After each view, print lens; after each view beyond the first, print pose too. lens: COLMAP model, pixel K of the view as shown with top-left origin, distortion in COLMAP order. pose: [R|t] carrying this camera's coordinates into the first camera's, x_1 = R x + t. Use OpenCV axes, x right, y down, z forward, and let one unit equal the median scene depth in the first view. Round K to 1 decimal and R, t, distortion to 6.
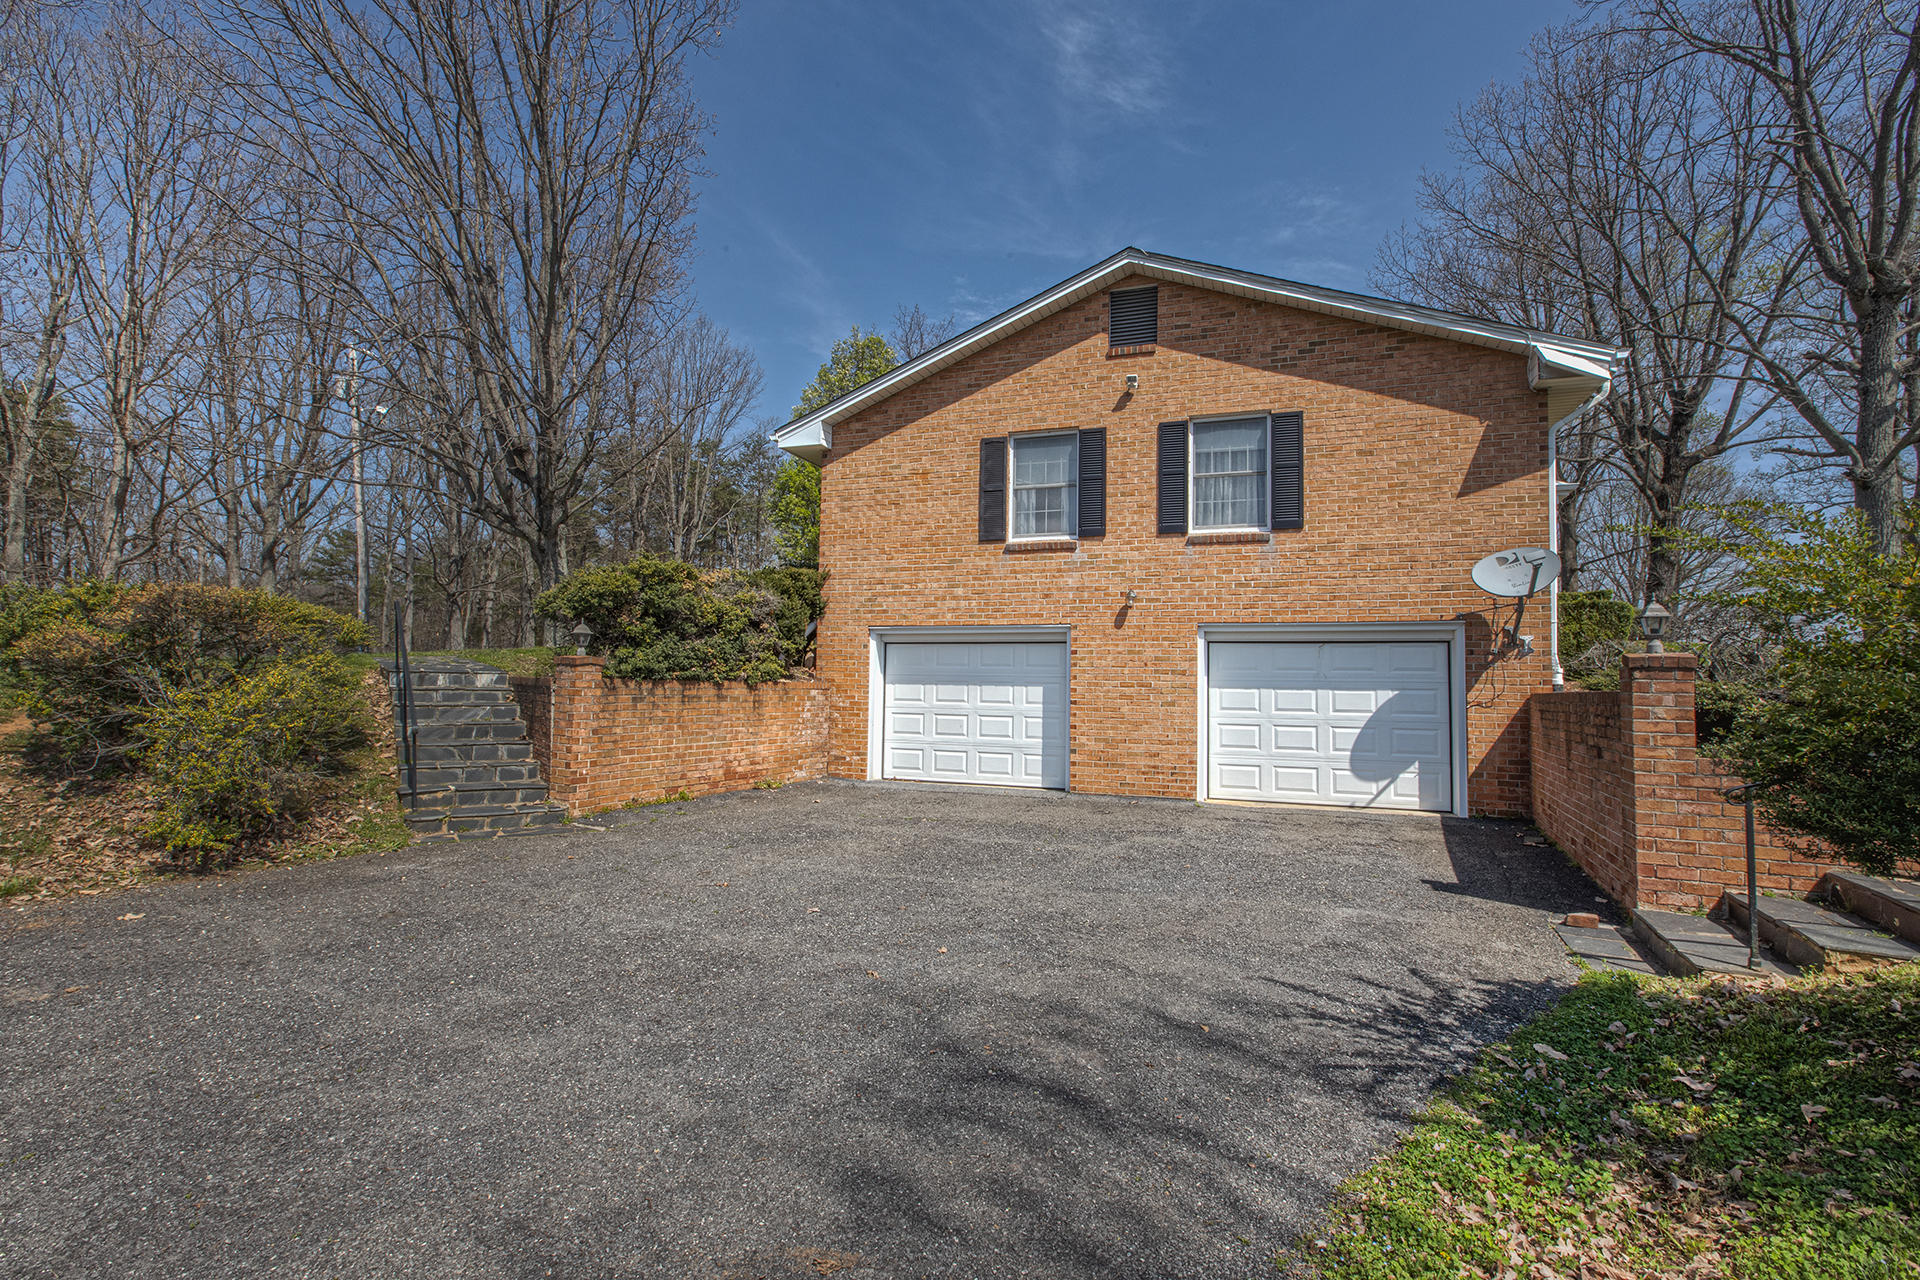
lens RADIAL K [[866.5, 0, 953.9], [0, 866.5, 636.6], [0, 0, 1]] dist [0.002441, -0.000494]
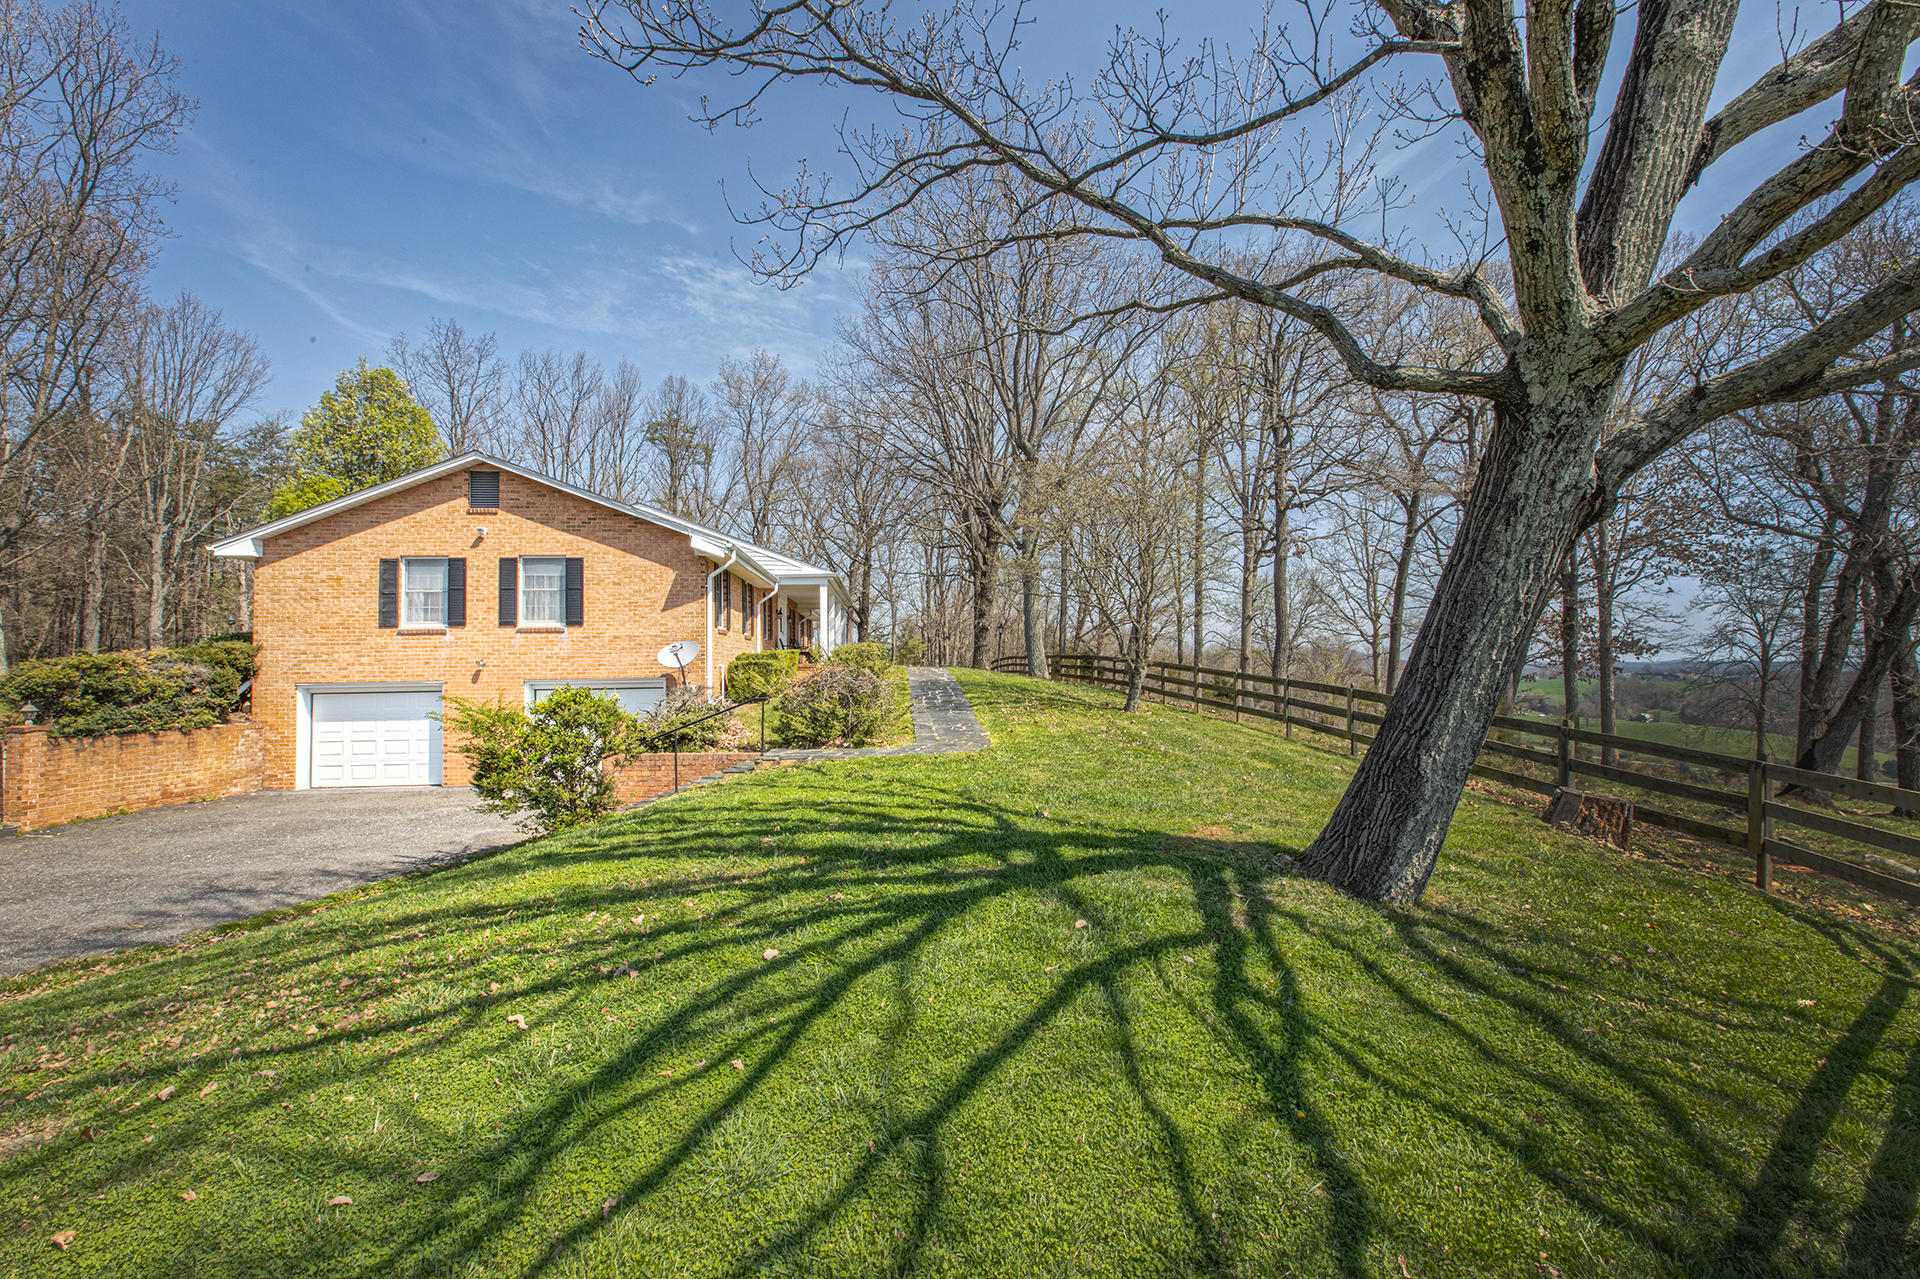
lens RADIAL K [[866.5, 0, 953.9], [0, 866.5, 636.1], [0, 0, 1]] dist [0.002441, -0.000494]
pose [[0.912073, -0.014206, 0.409783, 0.341443], [0.006862, 0.999789, 0.019386, -0.122101], [-0.409971, -0.014869, 0.911977, -0.838999]]
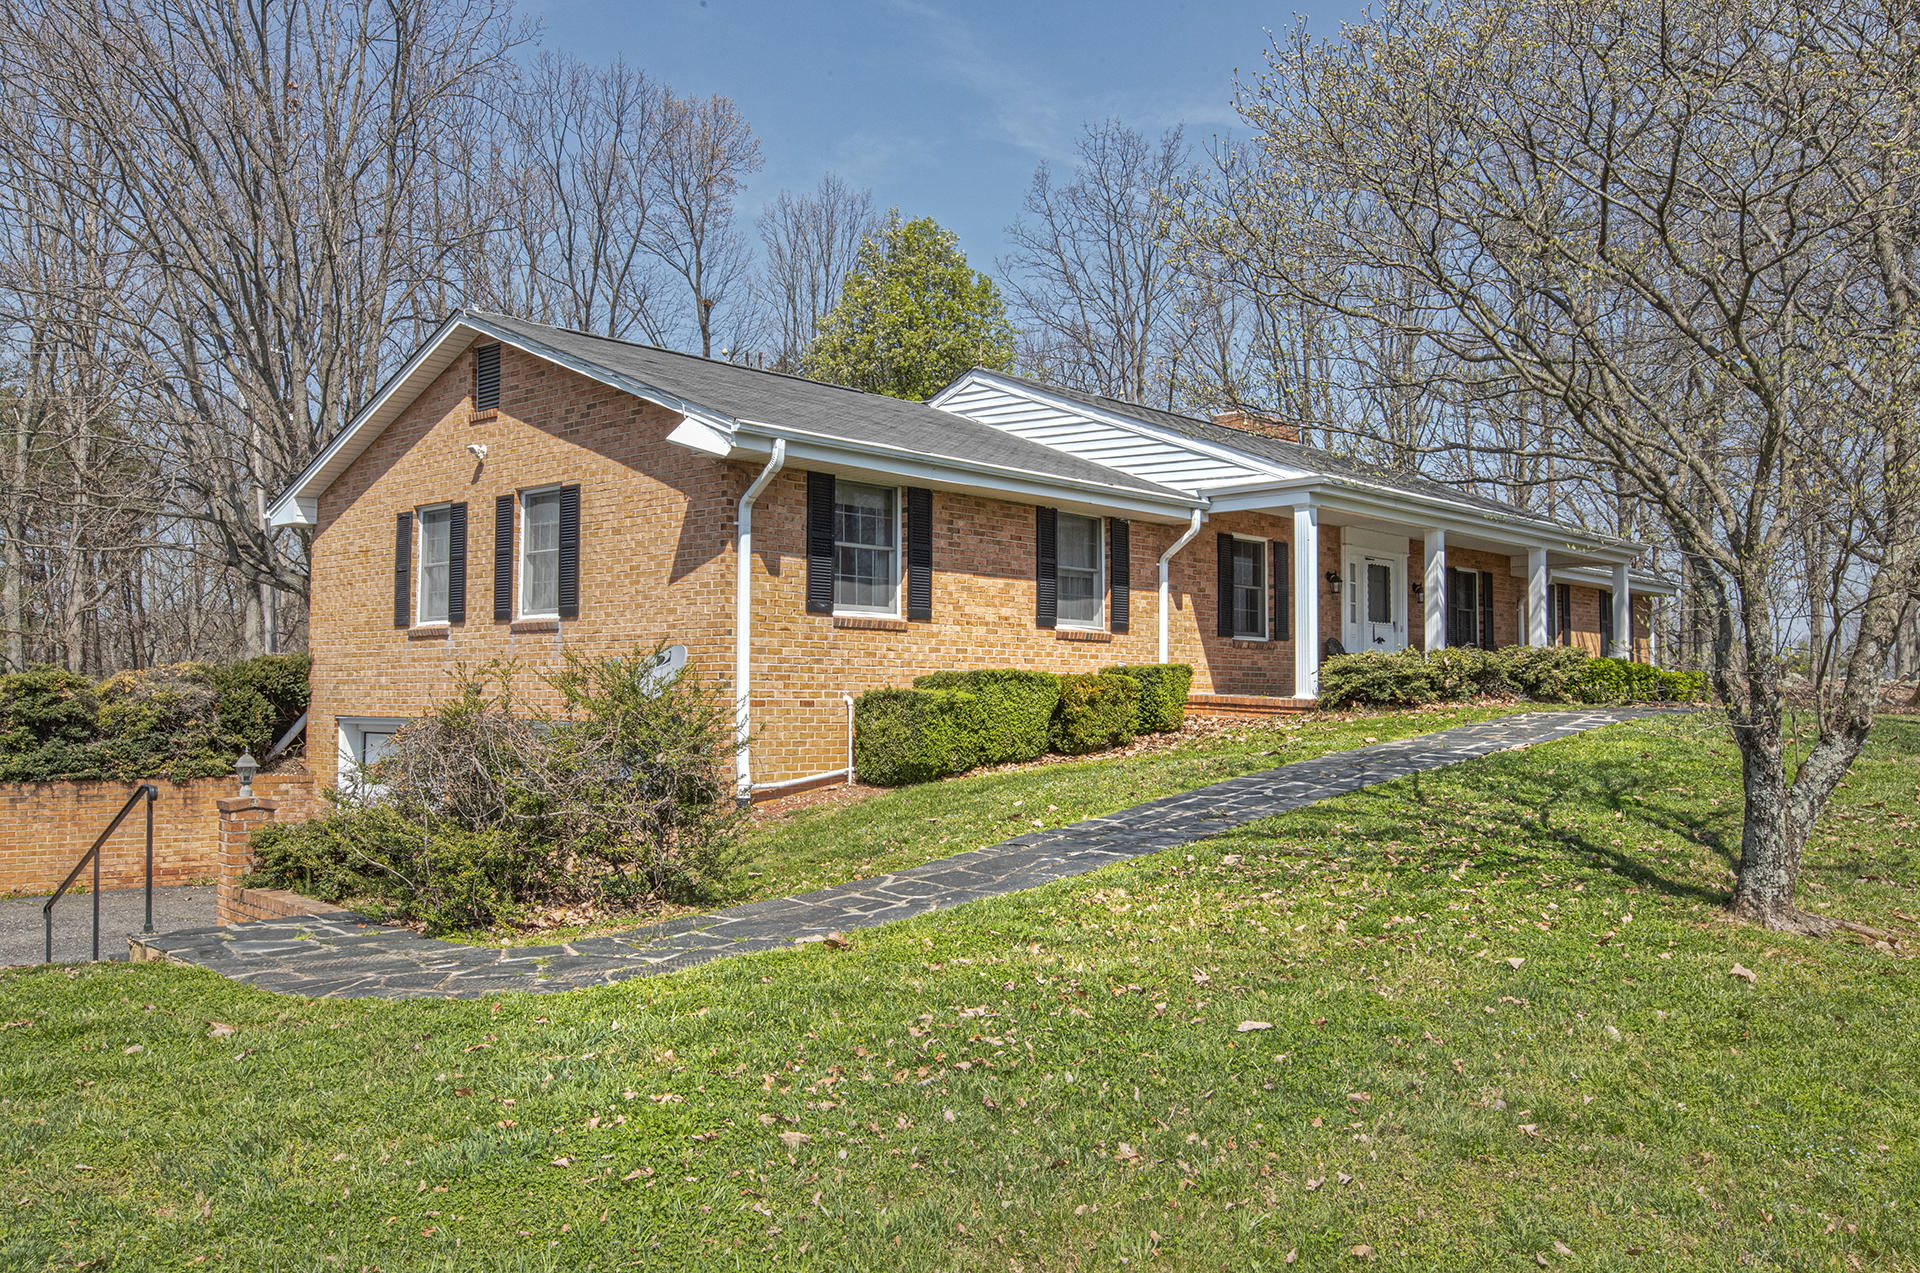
lens RADIAL K [[1526.1, 0, 960.0], [0, 1526.1, 636.5], [0, 0, 1]] dist [-0.000488, 0.001779]
pose [[0.921767, -0.027047, -0.386799, 1.275427], [0.030207, 0.999541, 0.002093, -0.088320], [0.386566, -0.013613, 0.922161, -0.279172]]
